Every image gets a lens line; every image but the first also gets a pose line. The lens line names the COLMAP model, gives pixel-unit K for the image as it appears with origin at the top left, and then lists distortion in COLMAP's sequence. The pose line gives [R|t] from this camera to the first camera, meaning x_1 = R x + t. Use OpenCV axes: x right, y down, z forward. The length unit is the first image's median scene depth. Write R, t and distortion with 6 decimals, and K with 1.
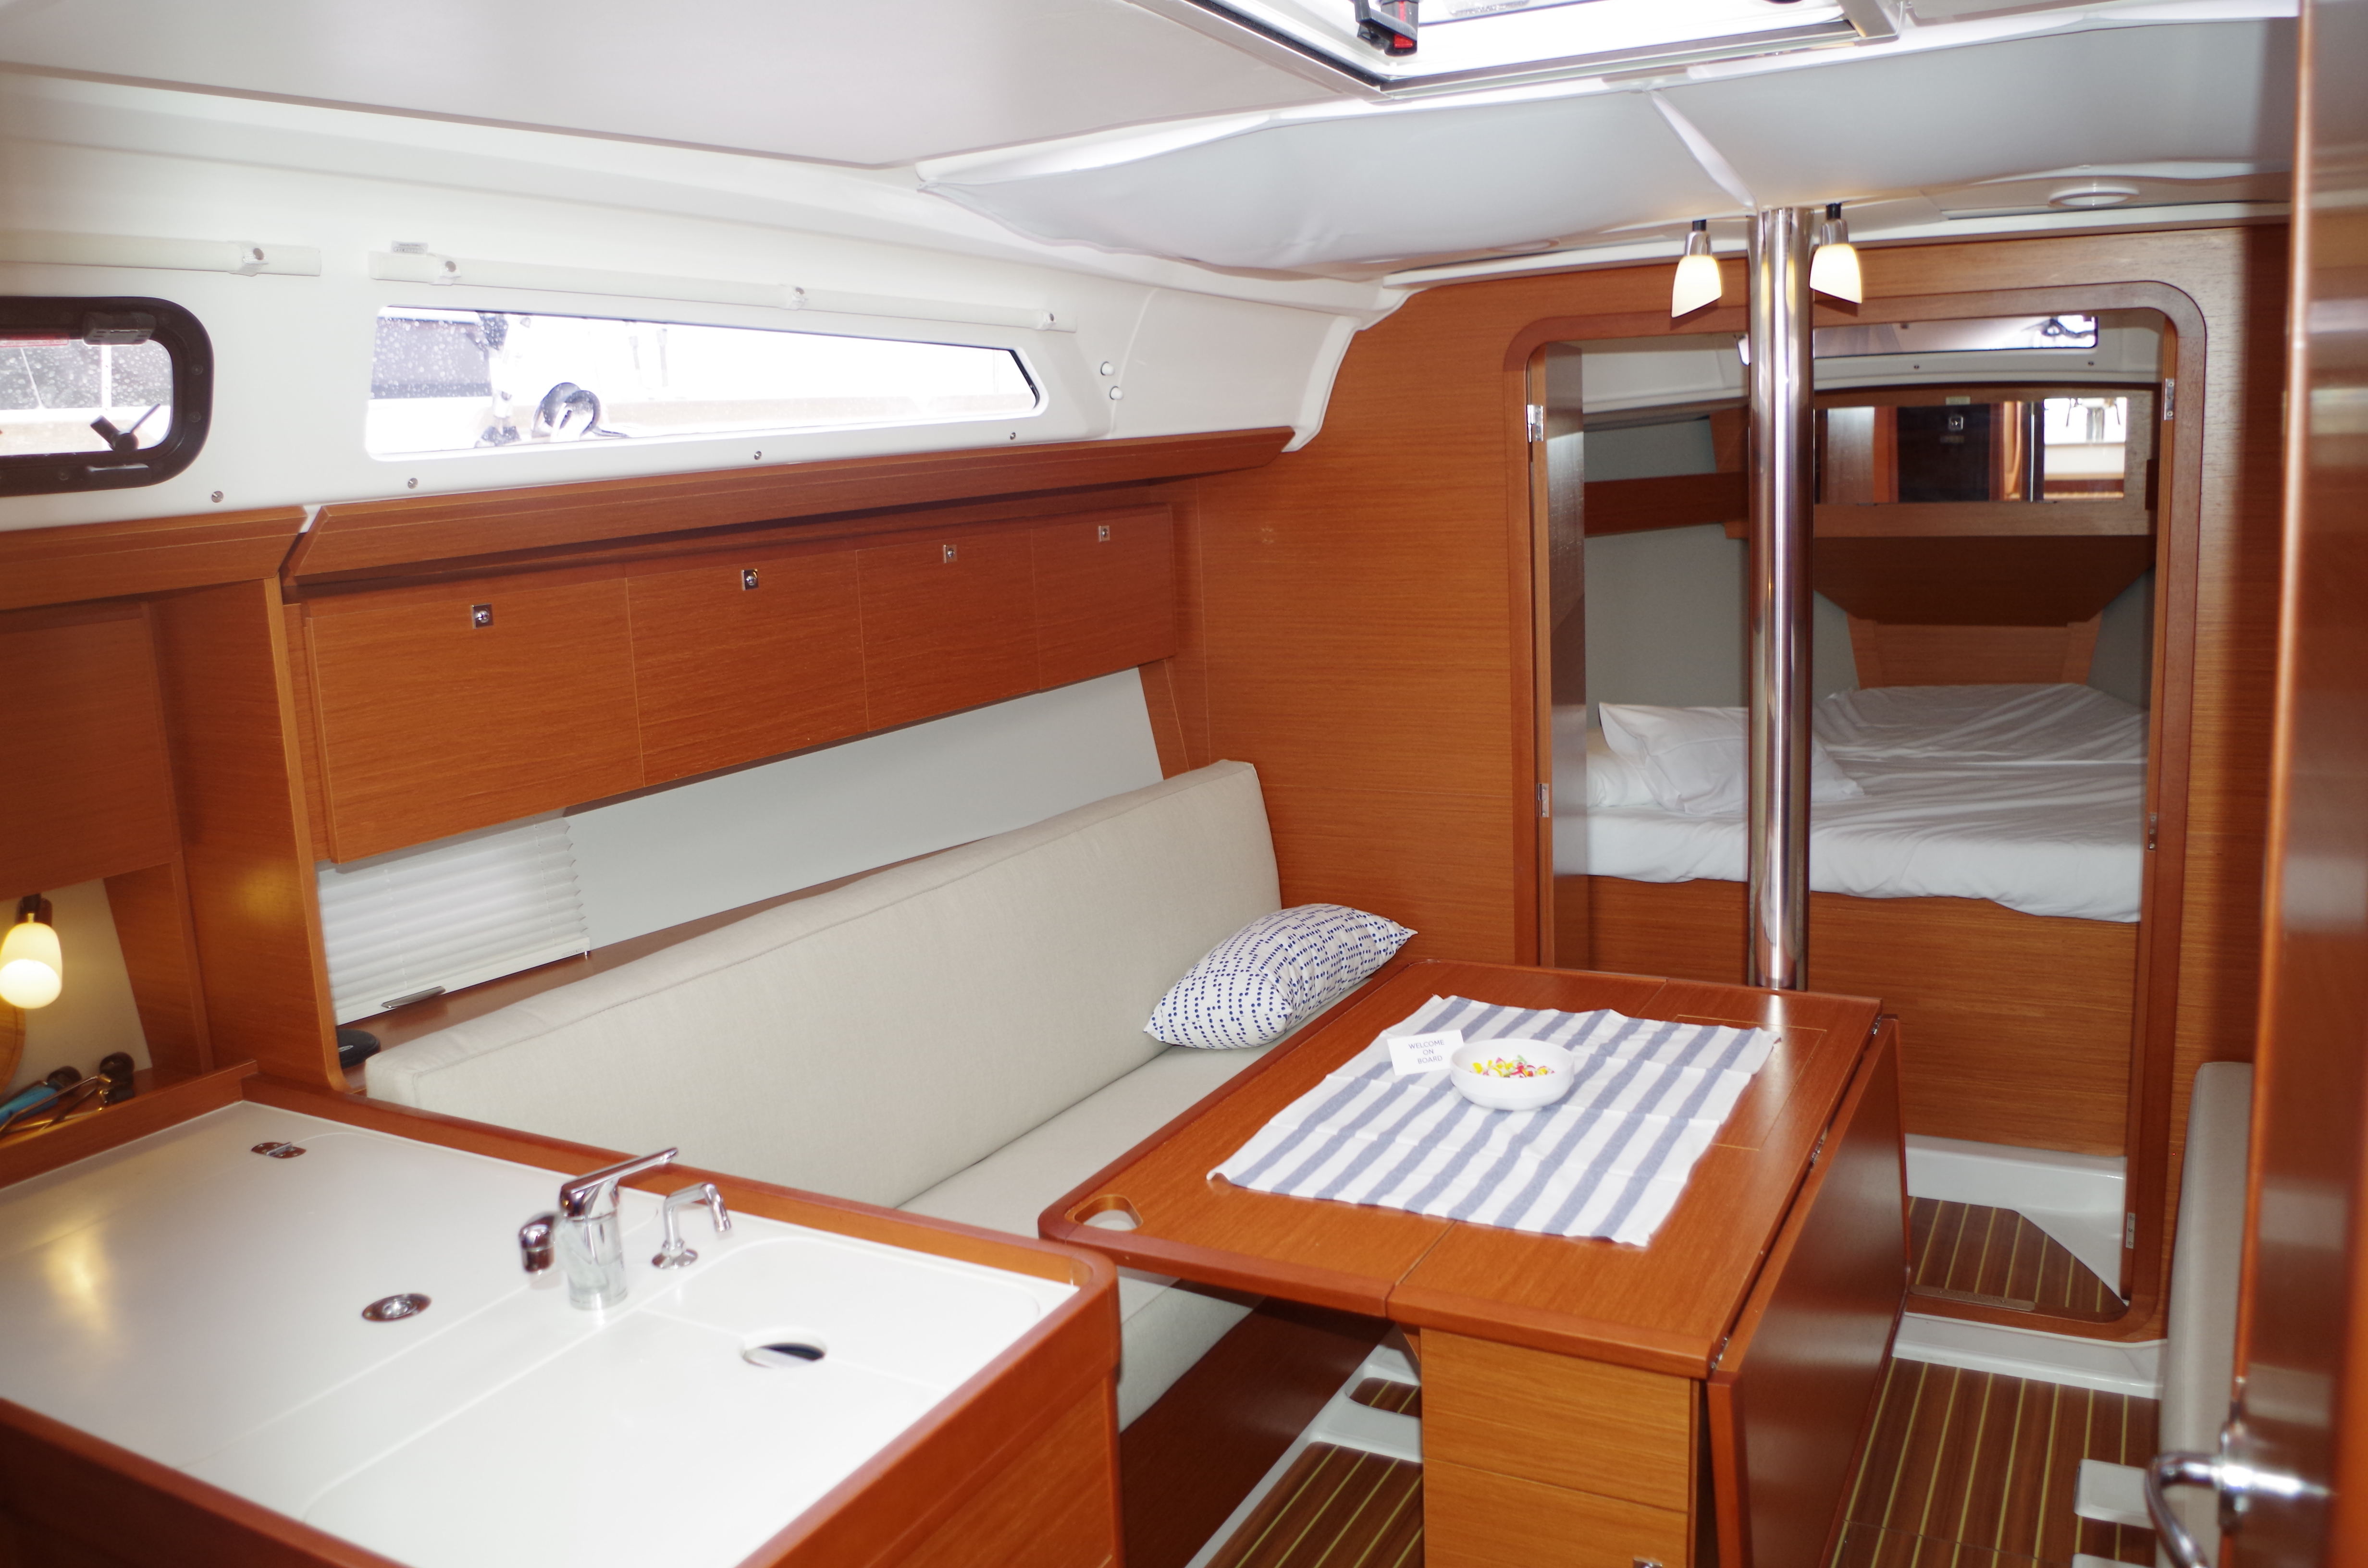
lens RADIAL K [[1829.9, 0, 1194.4], [0, 1829.9, 764.8], [0, 0, 1]] dist [-0.093363, 0.045692]
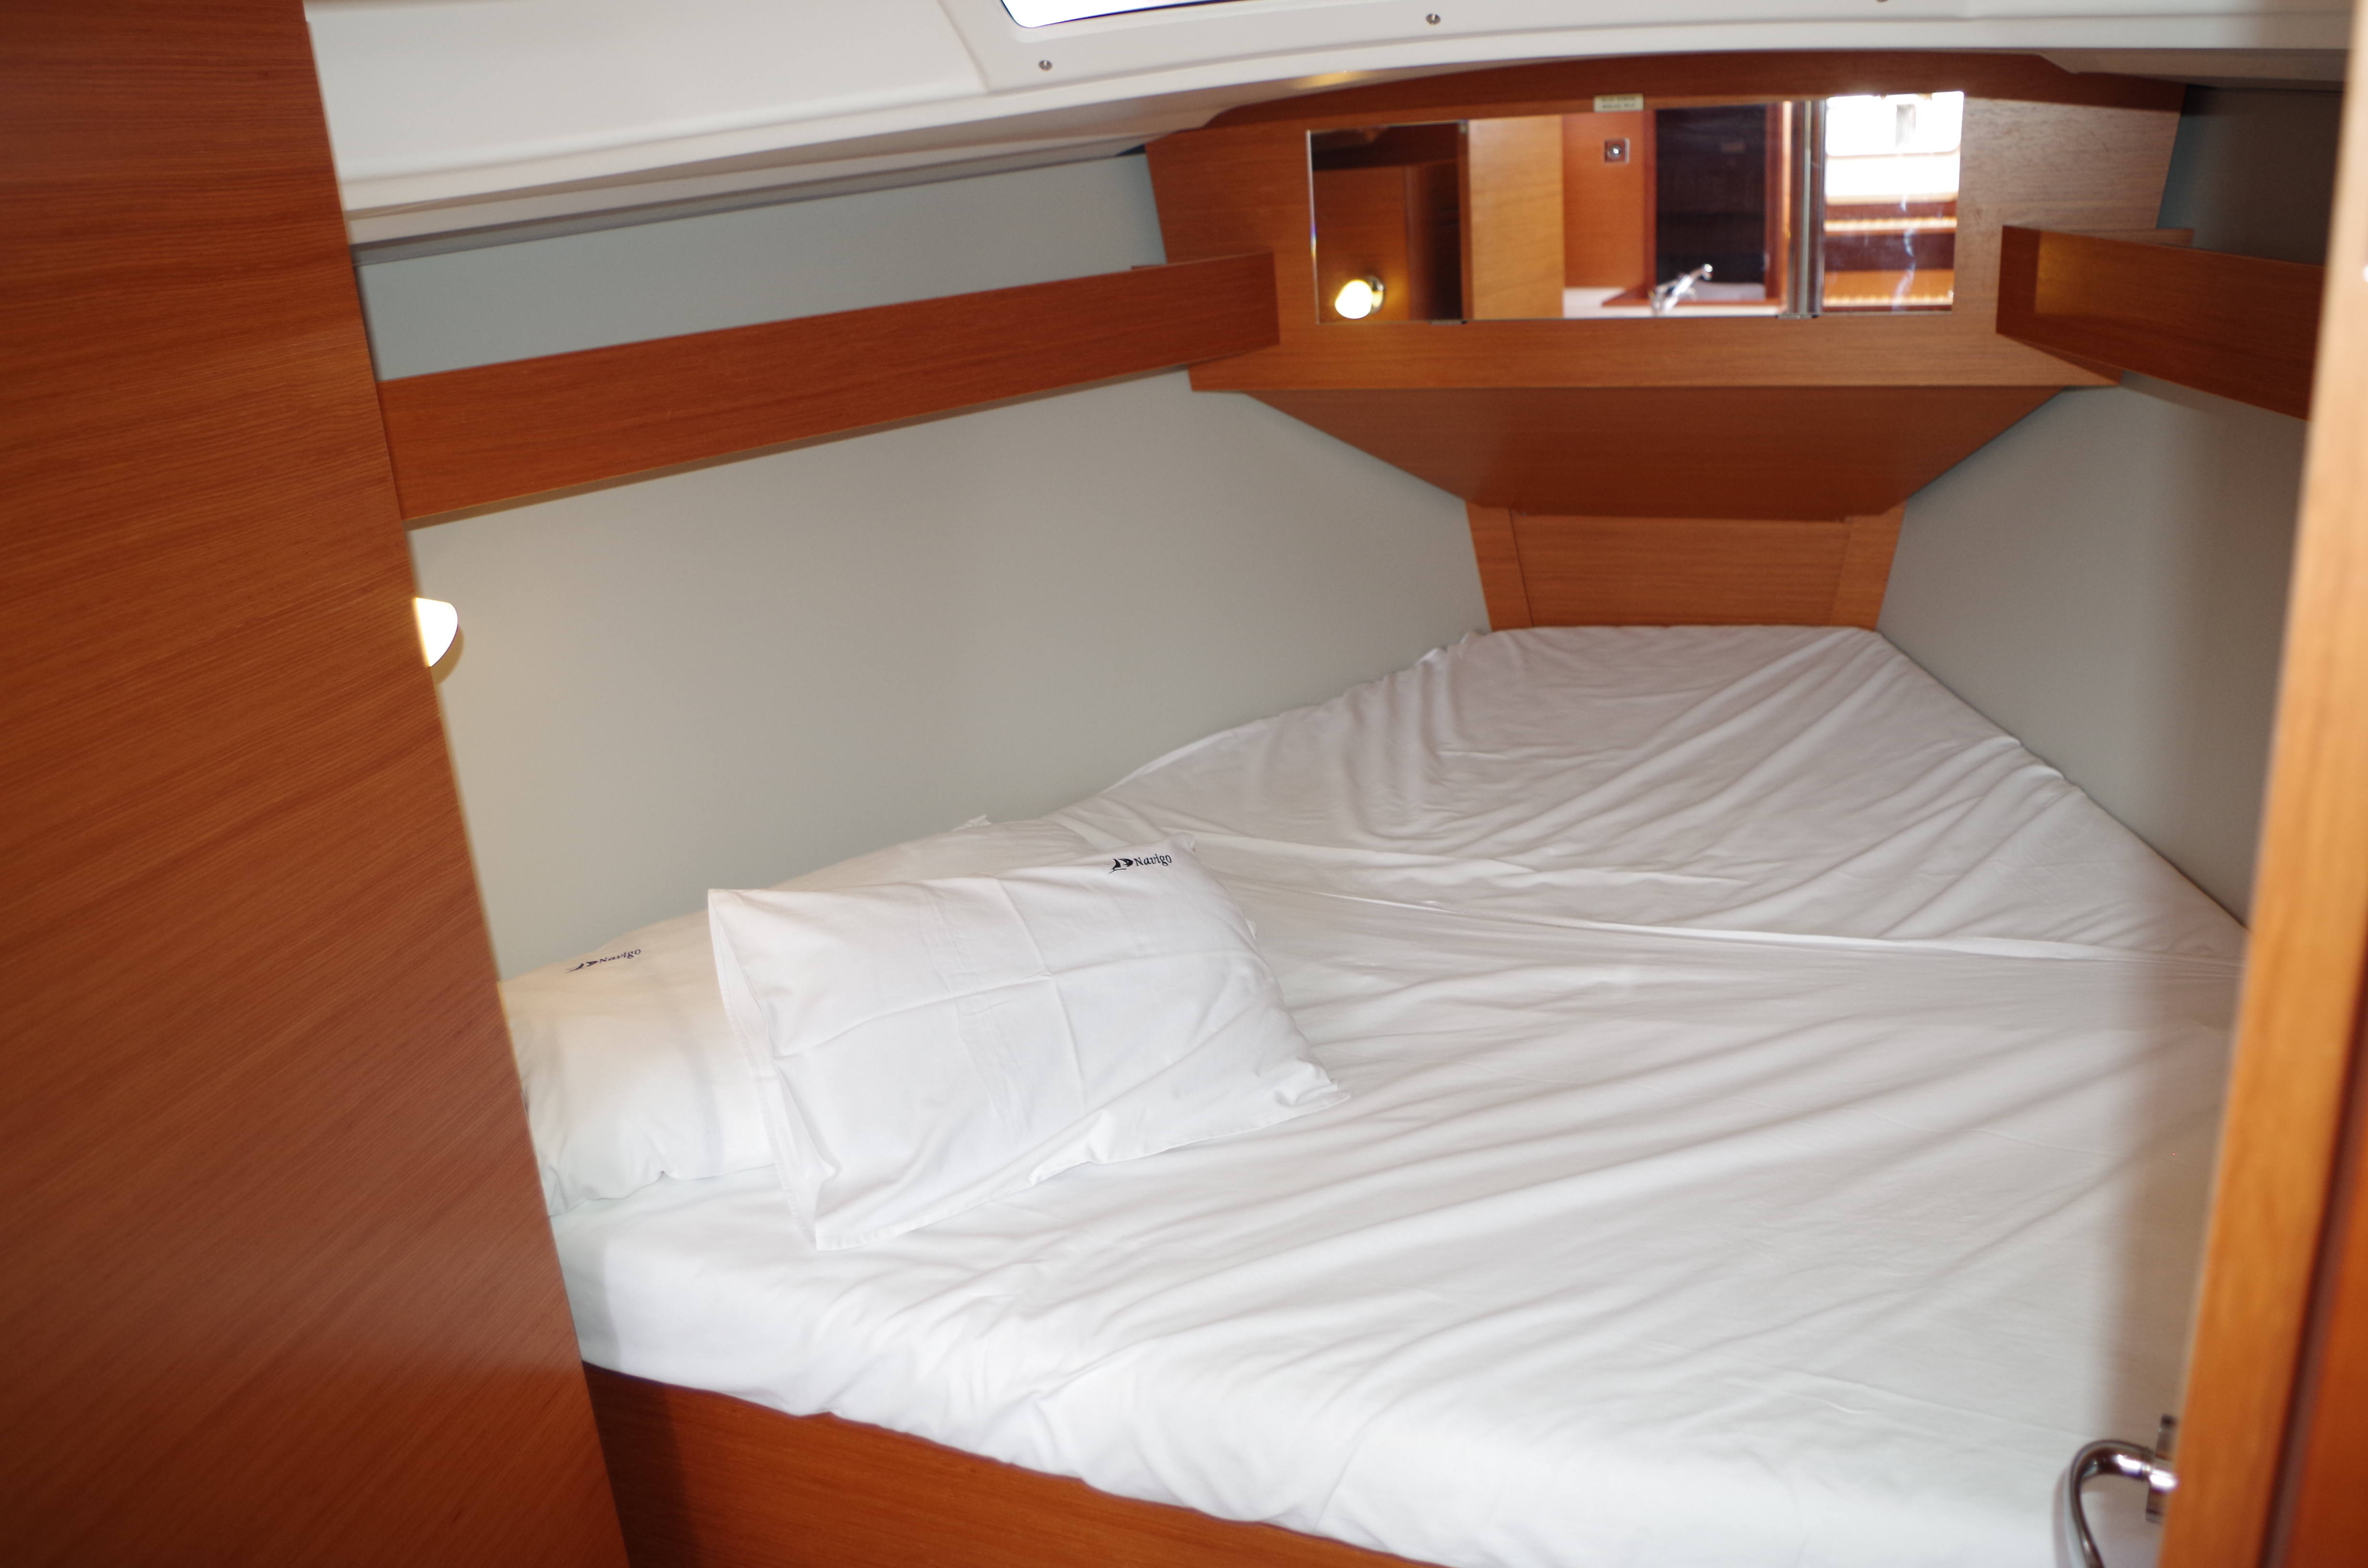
lens RADIAL K [[1829.9, 0, 1194.4], [0, 1829.9, 764.8], [0, 0, 1]] dist [-0.093363, 0.045692]
pose [[0.994727, -0.053088, 0.087746, 0.401668], [0.039323, 0.987636, 0.151754, -0.162785], [-0.094717, -0.147504, 0.984516, 0.787941]]
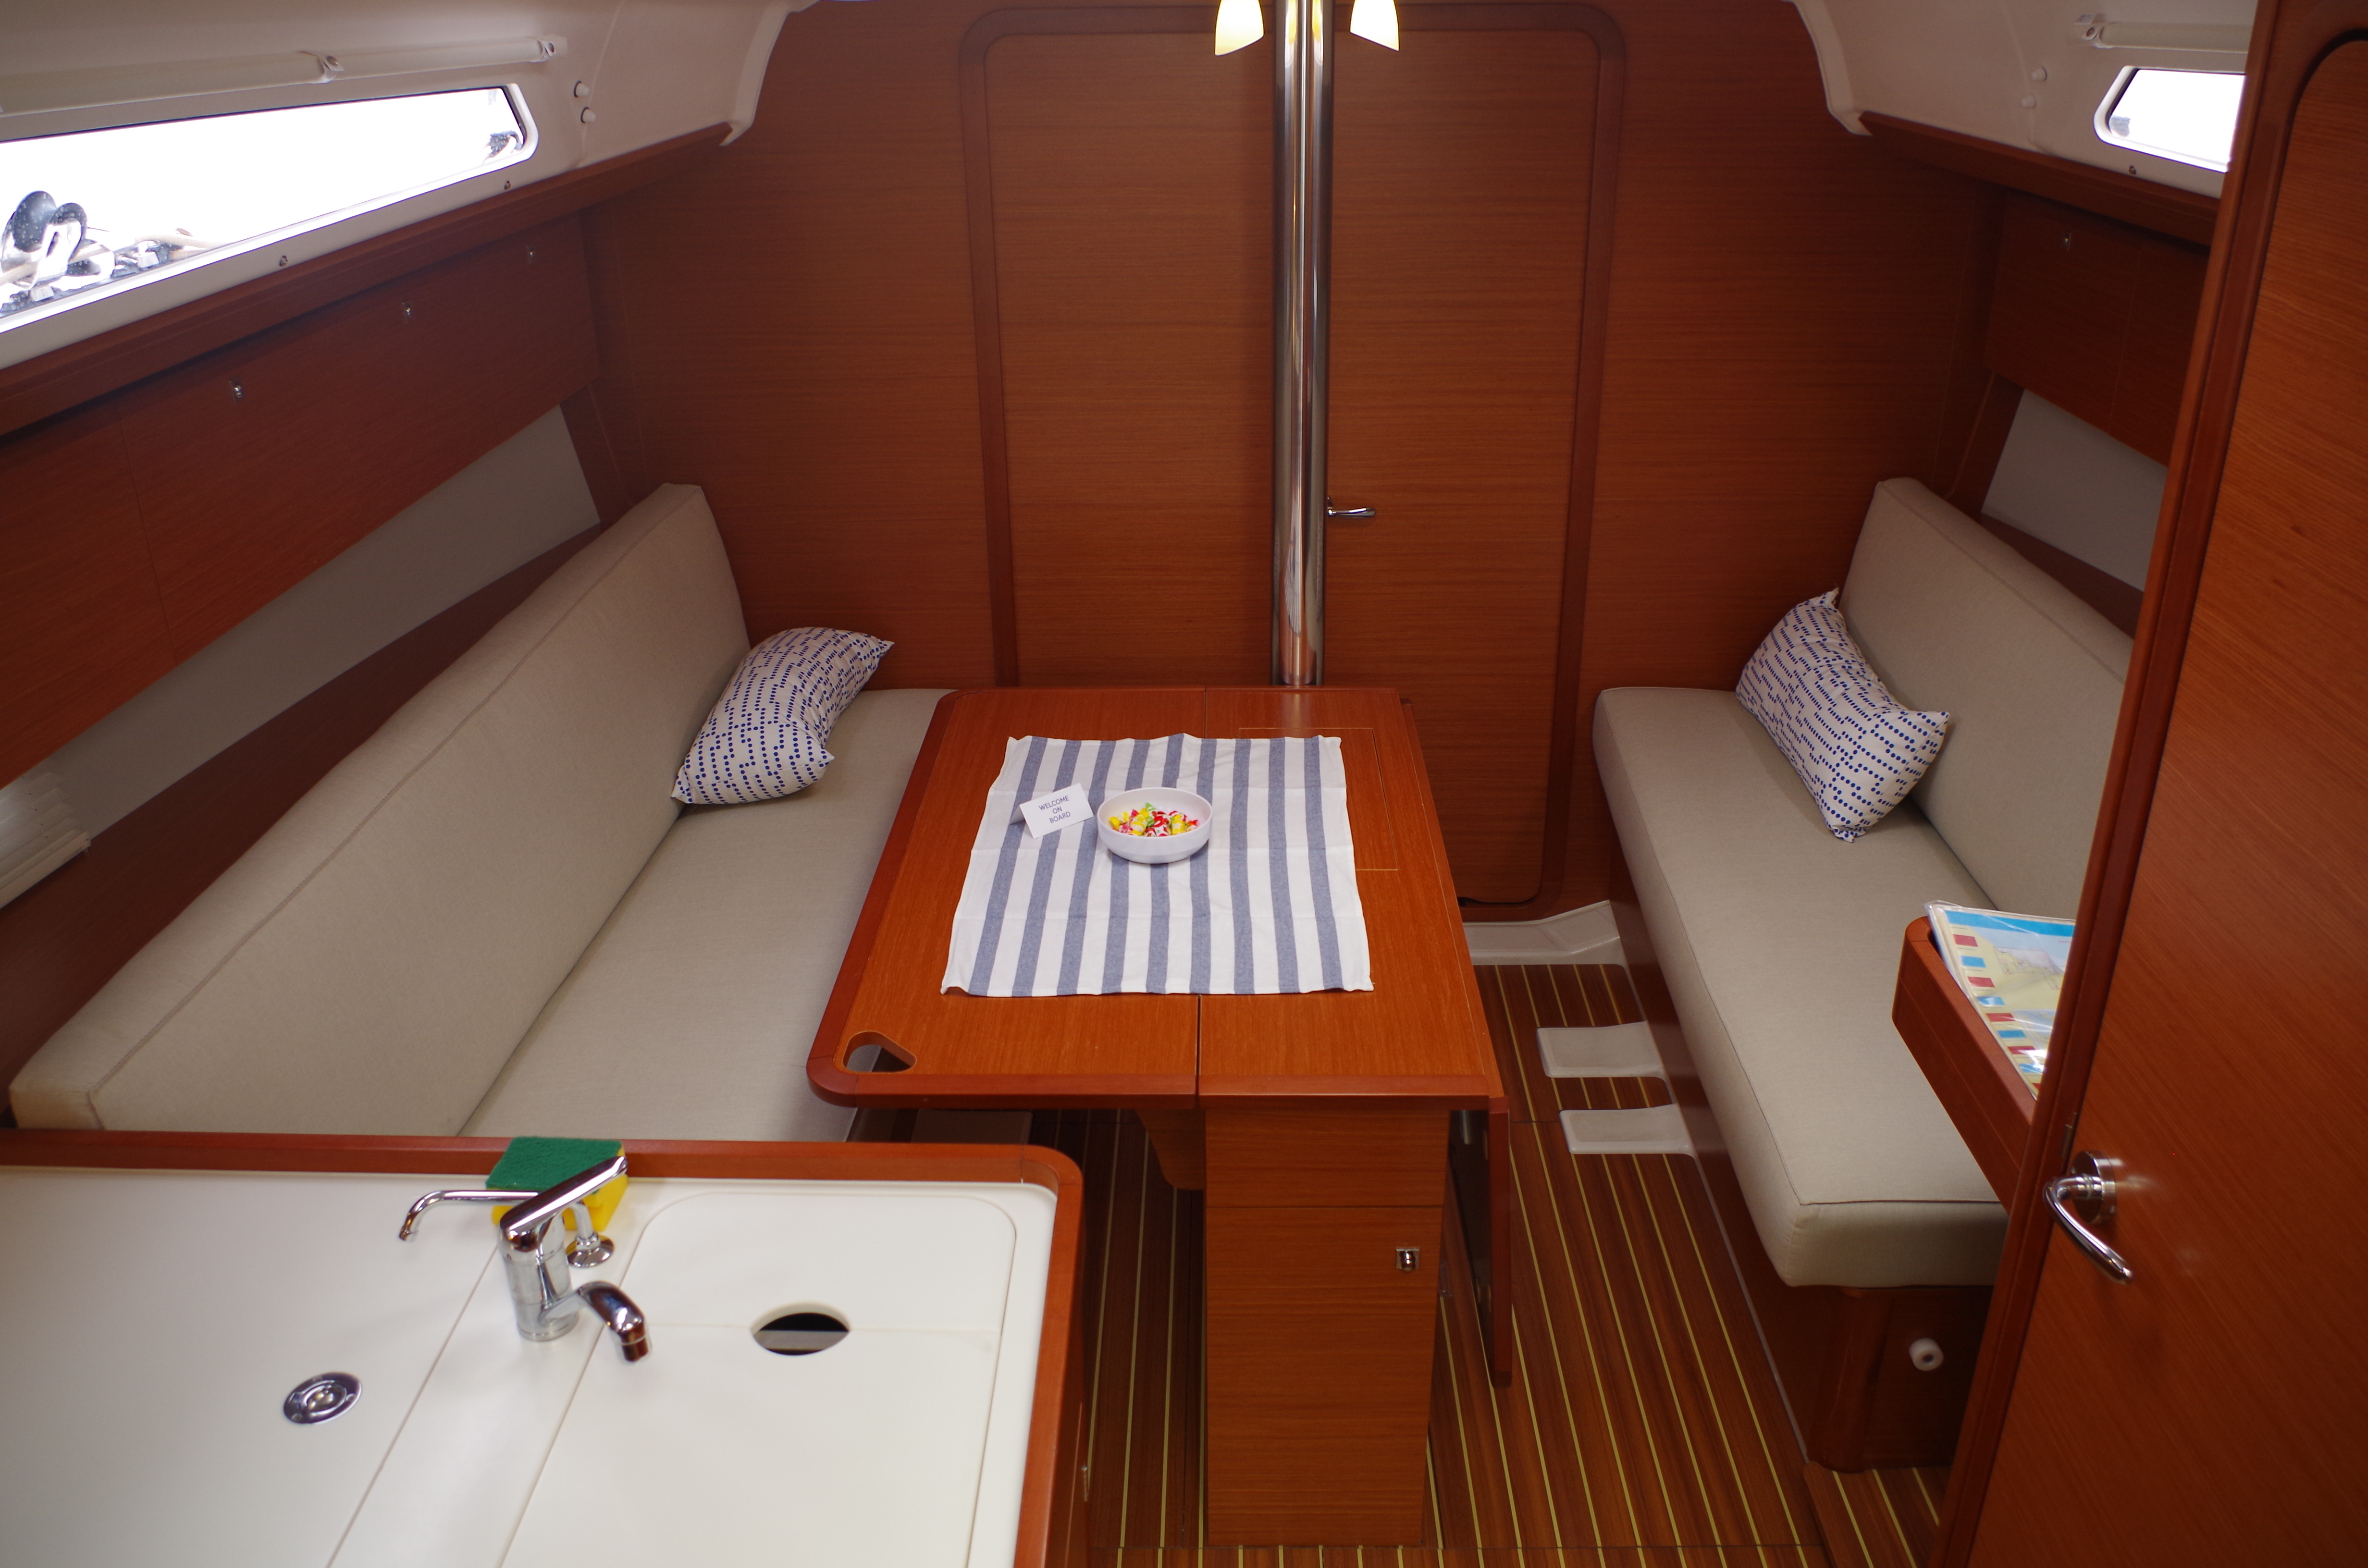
lens RADIAL K [[1838.4, 0, 1177.7], [0, 1838.4, 767.4], [0, 0, 1]] dist [-0.075361, 0.004318]
pose [[0.892884, -0.159813, 0.420972, -0.194077], [0.052043, 0.965260, 0.256056, -0.102536], [-0.447269, -0.206720, 0.870183, 0.048009]]
